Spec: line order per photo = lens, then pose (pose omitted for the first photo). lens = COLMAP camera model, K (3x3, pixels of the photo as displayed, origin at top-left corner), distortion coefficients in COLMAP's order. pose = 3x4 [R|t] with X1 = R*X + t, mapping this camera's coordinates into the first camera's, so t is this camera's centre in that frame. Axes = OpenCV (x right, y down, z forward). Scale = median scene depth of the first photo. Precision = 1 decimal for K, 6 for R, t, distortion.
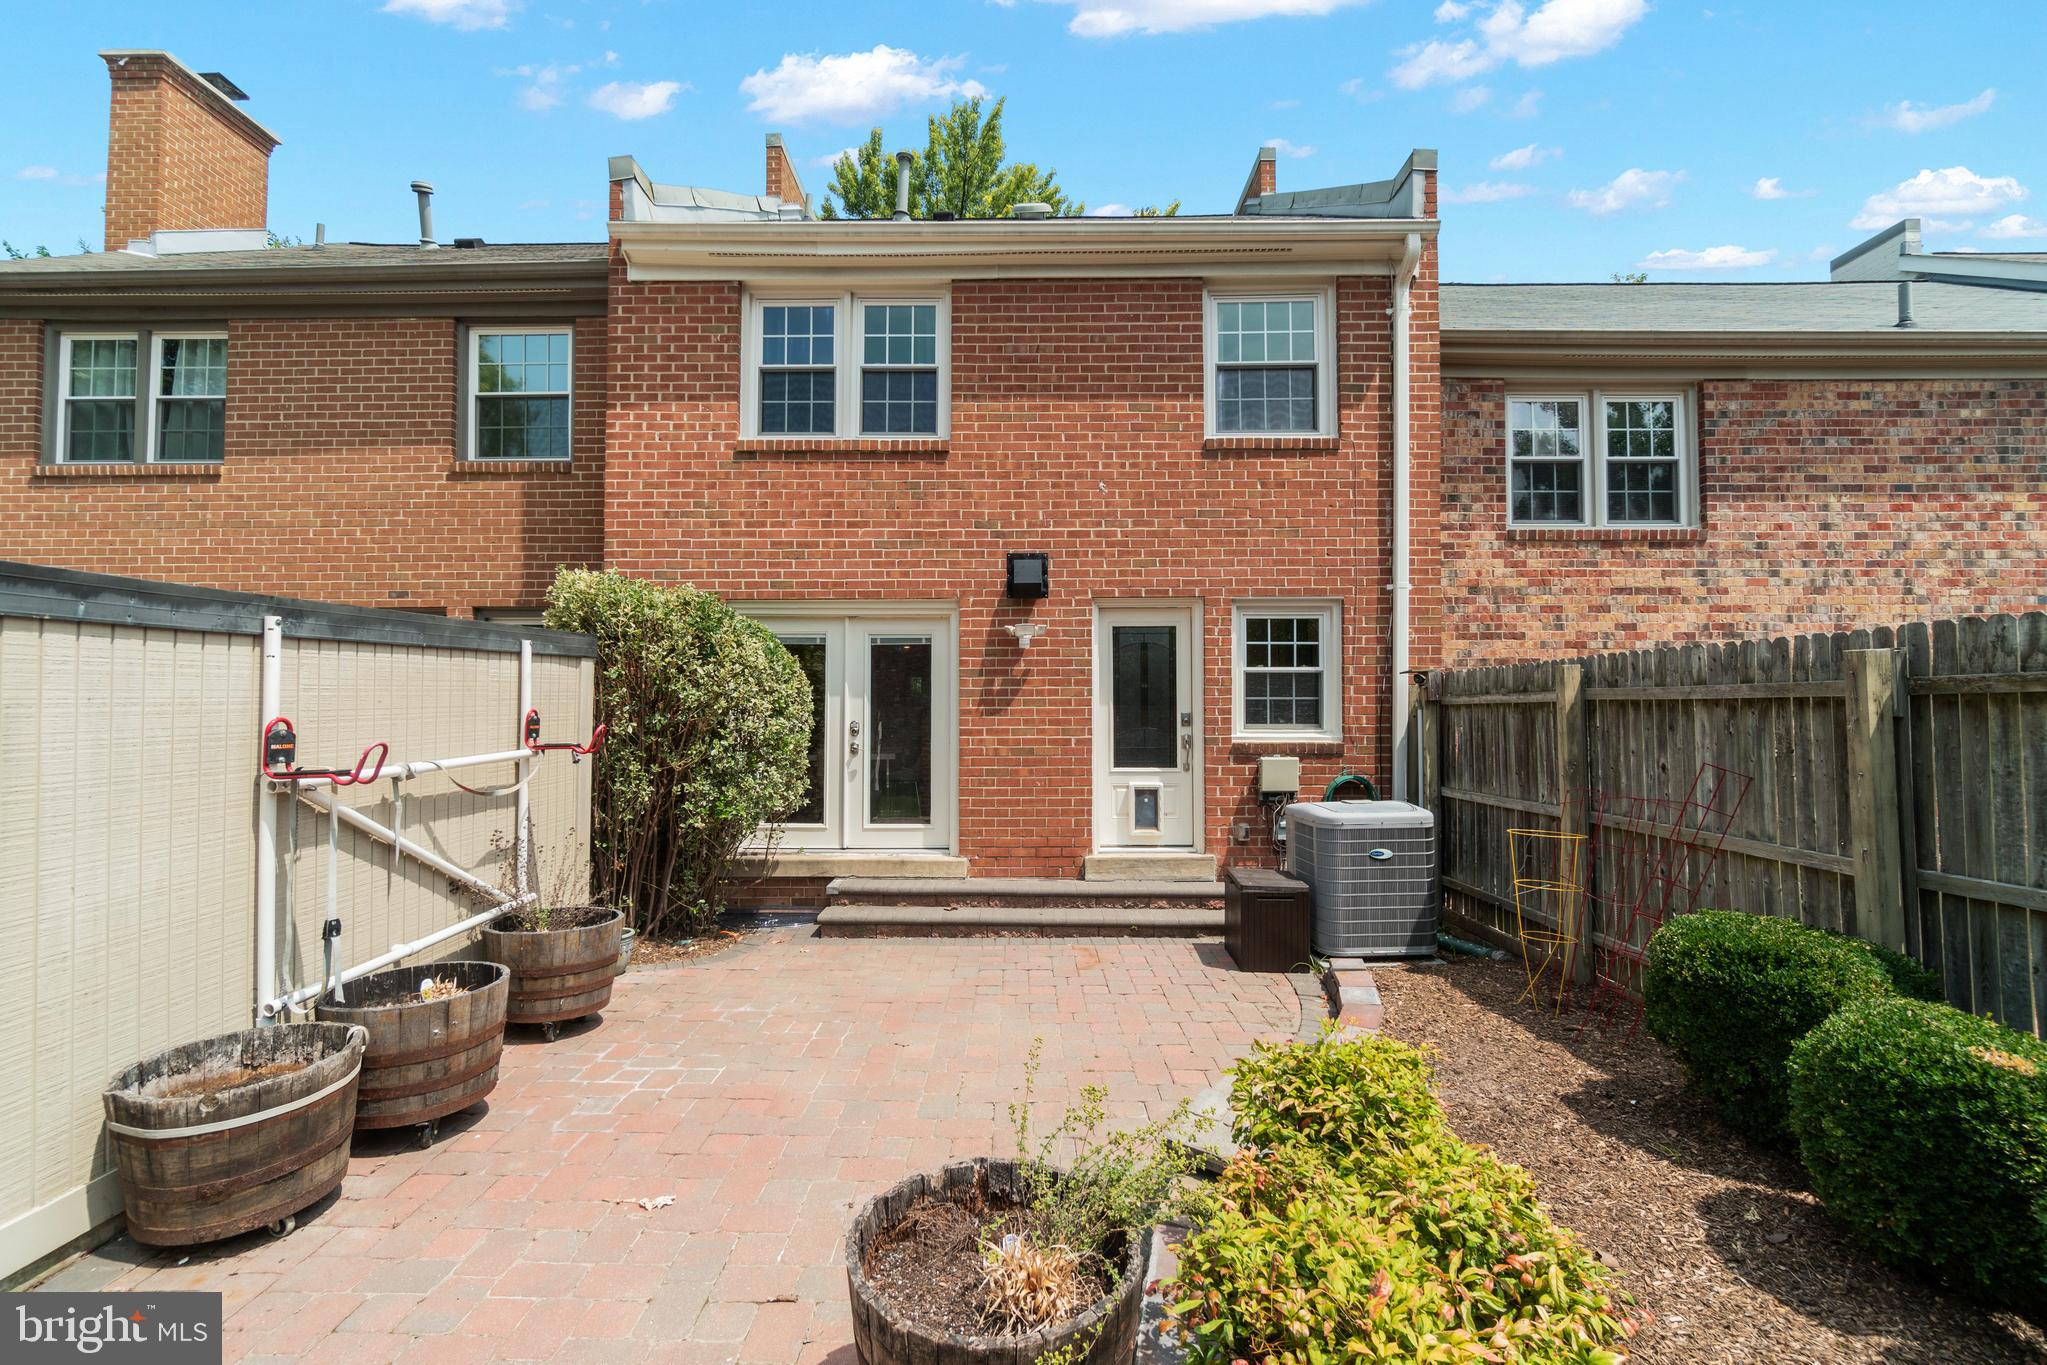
lens RADIAL K [[857.1, 0, 1012.4], [0, 857.1, 691.9], [0, 0, 1]] dist [-0.010207, 0.000929]
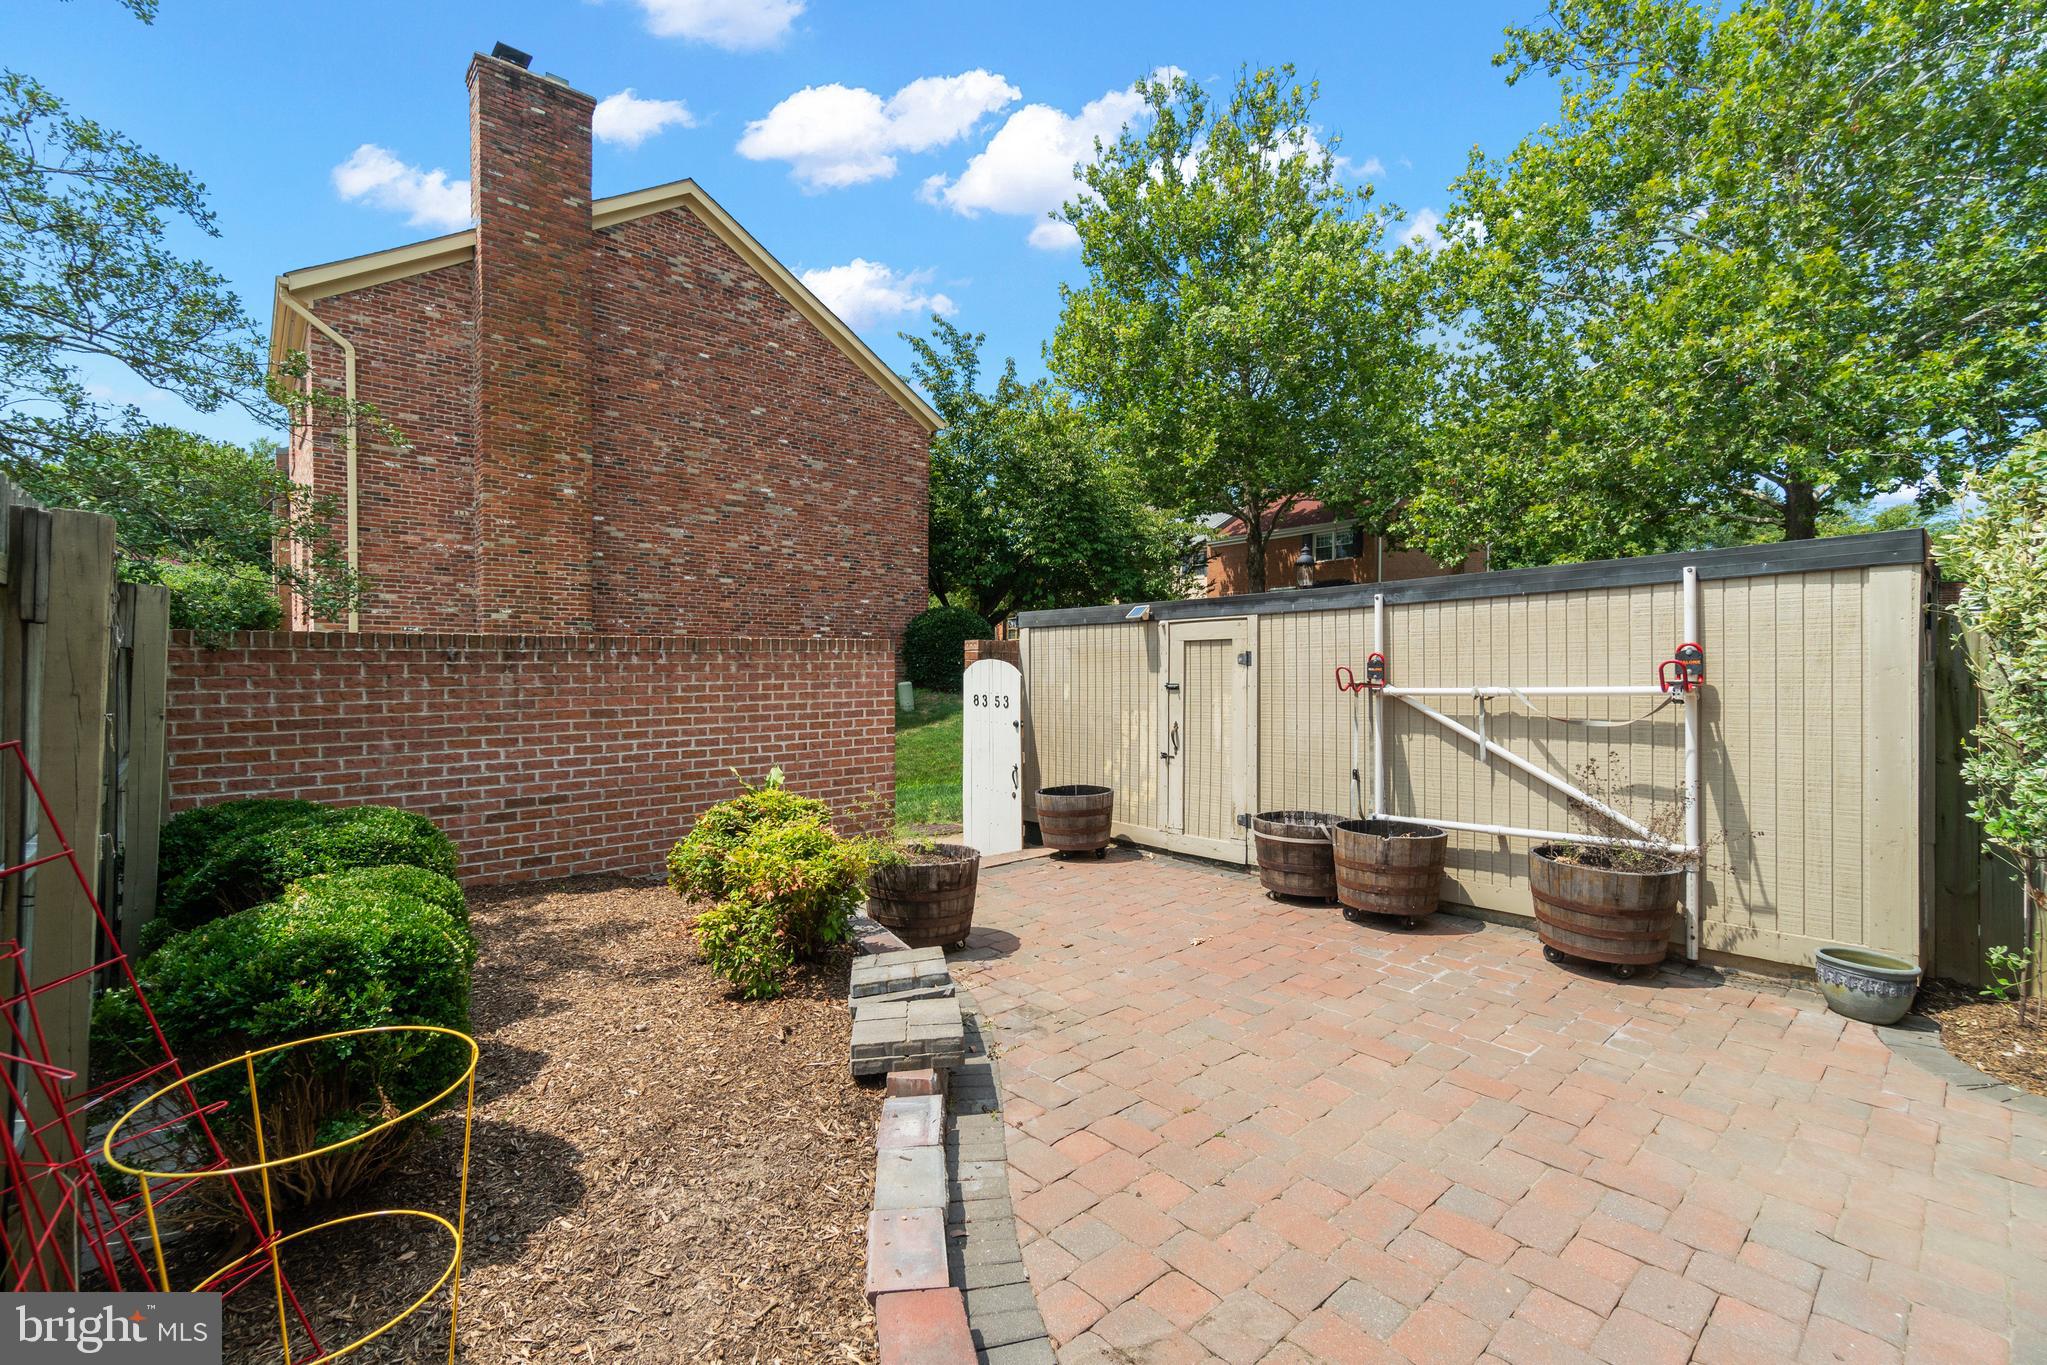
lens RADIAL K [[857.1, 0, 1026.5], [0, 857.1, 673.6], [0, 0, 1]] dist [-0.010207, 0.000929]
pose [[-0.717248, 0.005859, -0.696793, 0.384063], [0.015952, 0.999841, -0.008013, 0.033230], [0.696635, -0.016863, -0.717228, 0.780068]]
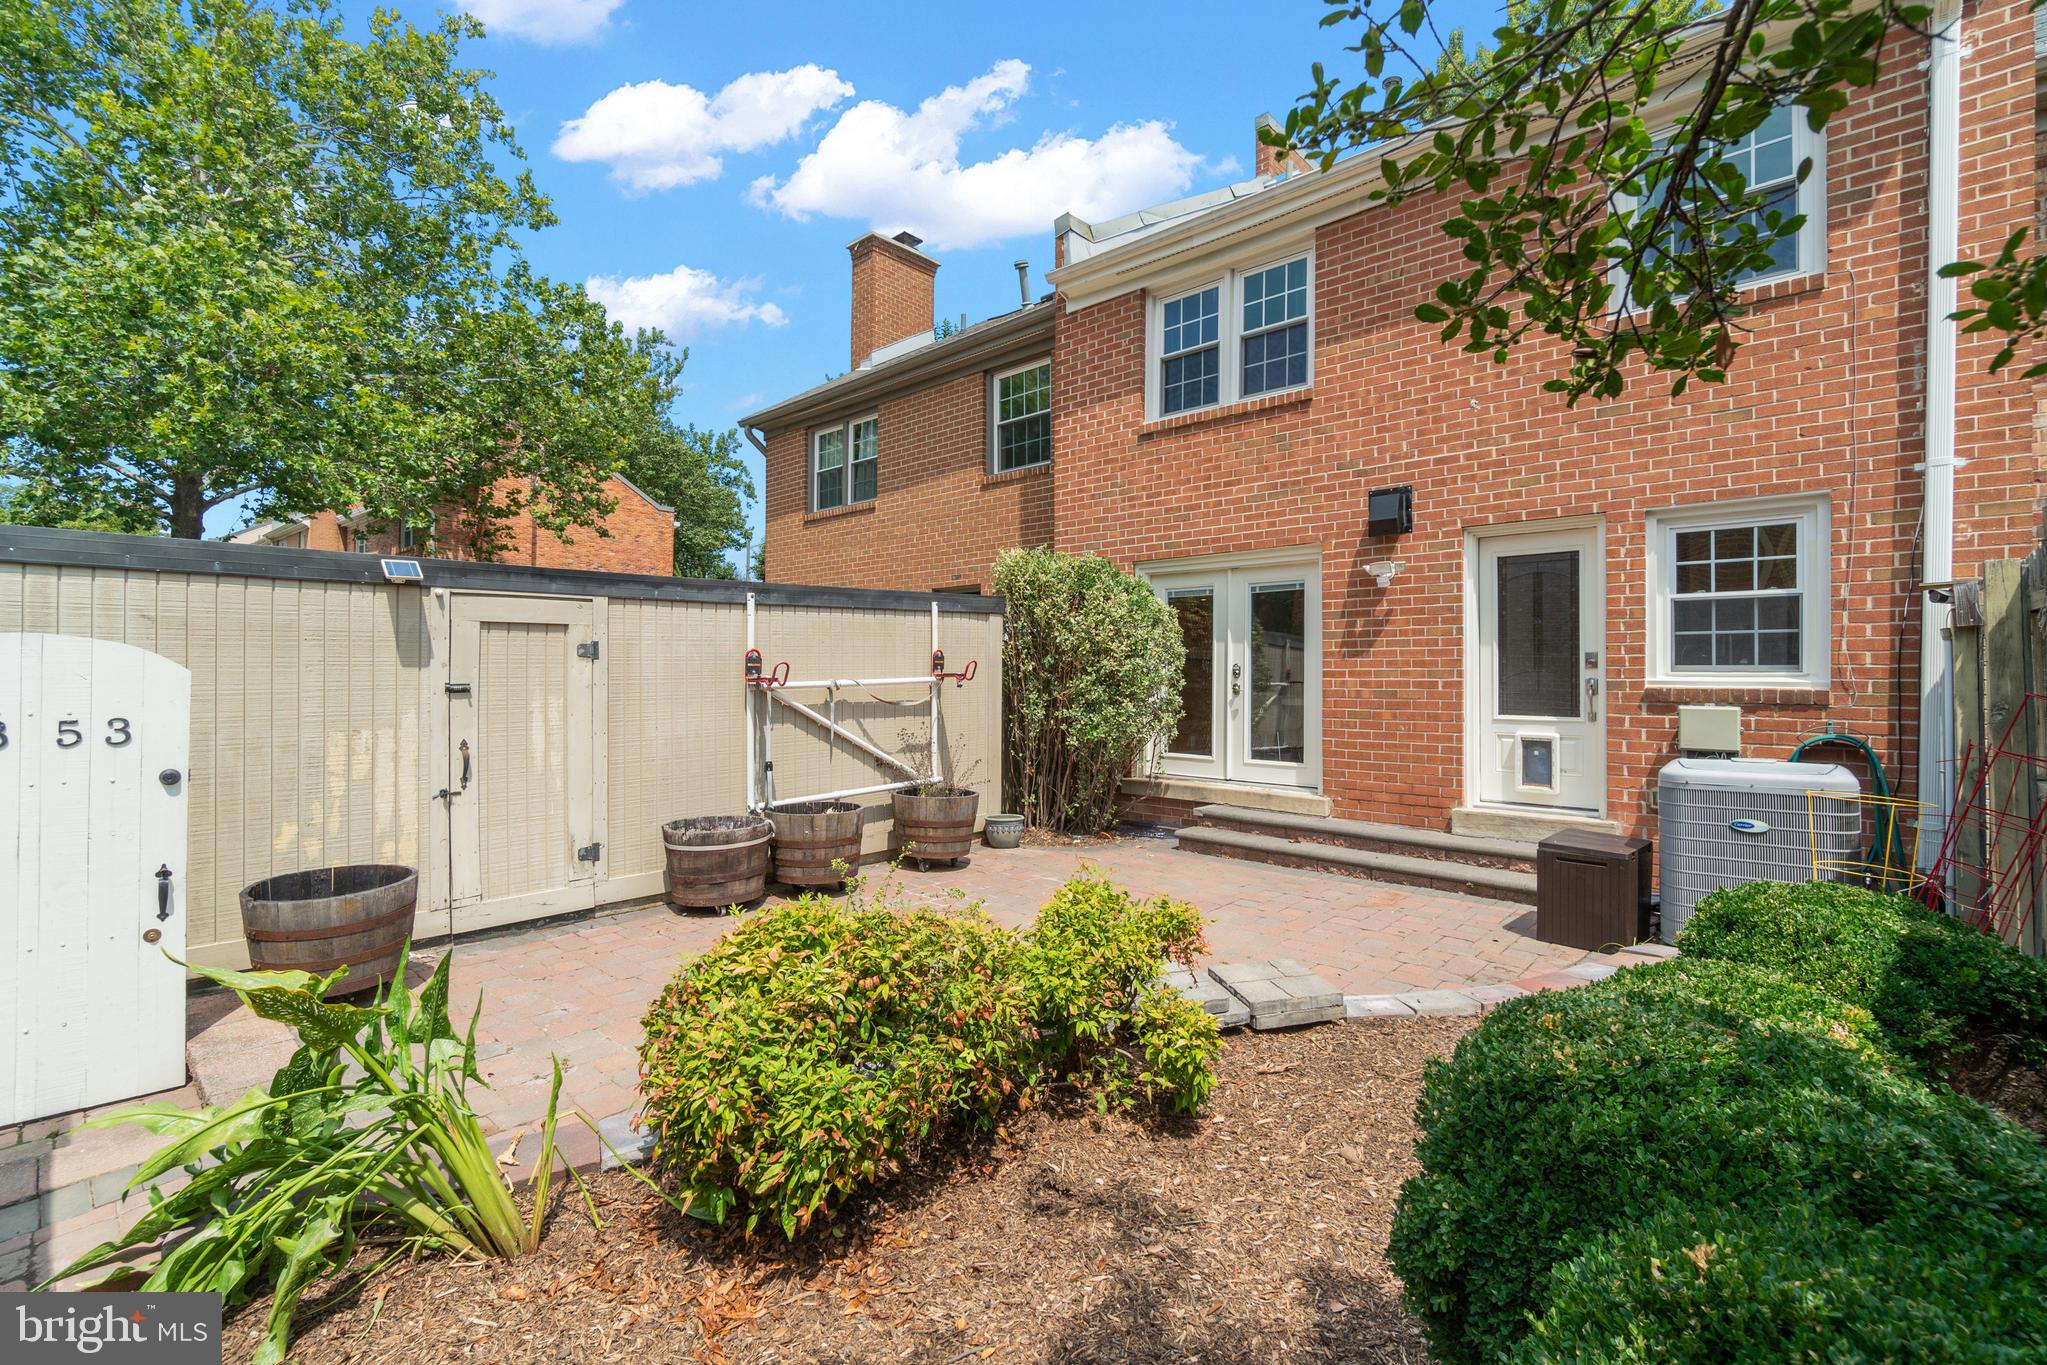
lens RADIAL K [[857.1, 0, 1026.4], [0, 857.1, 670.8], [0, 0, 1]] dist [-0.010207, 0.000929]
pose [[0.755149, 0.001229, -0.655552, 0.339625], [0.010710, 0.999842, 0.014212, 0.025145], [0.655466, -0.017753, 0.755016, 0.001755]]
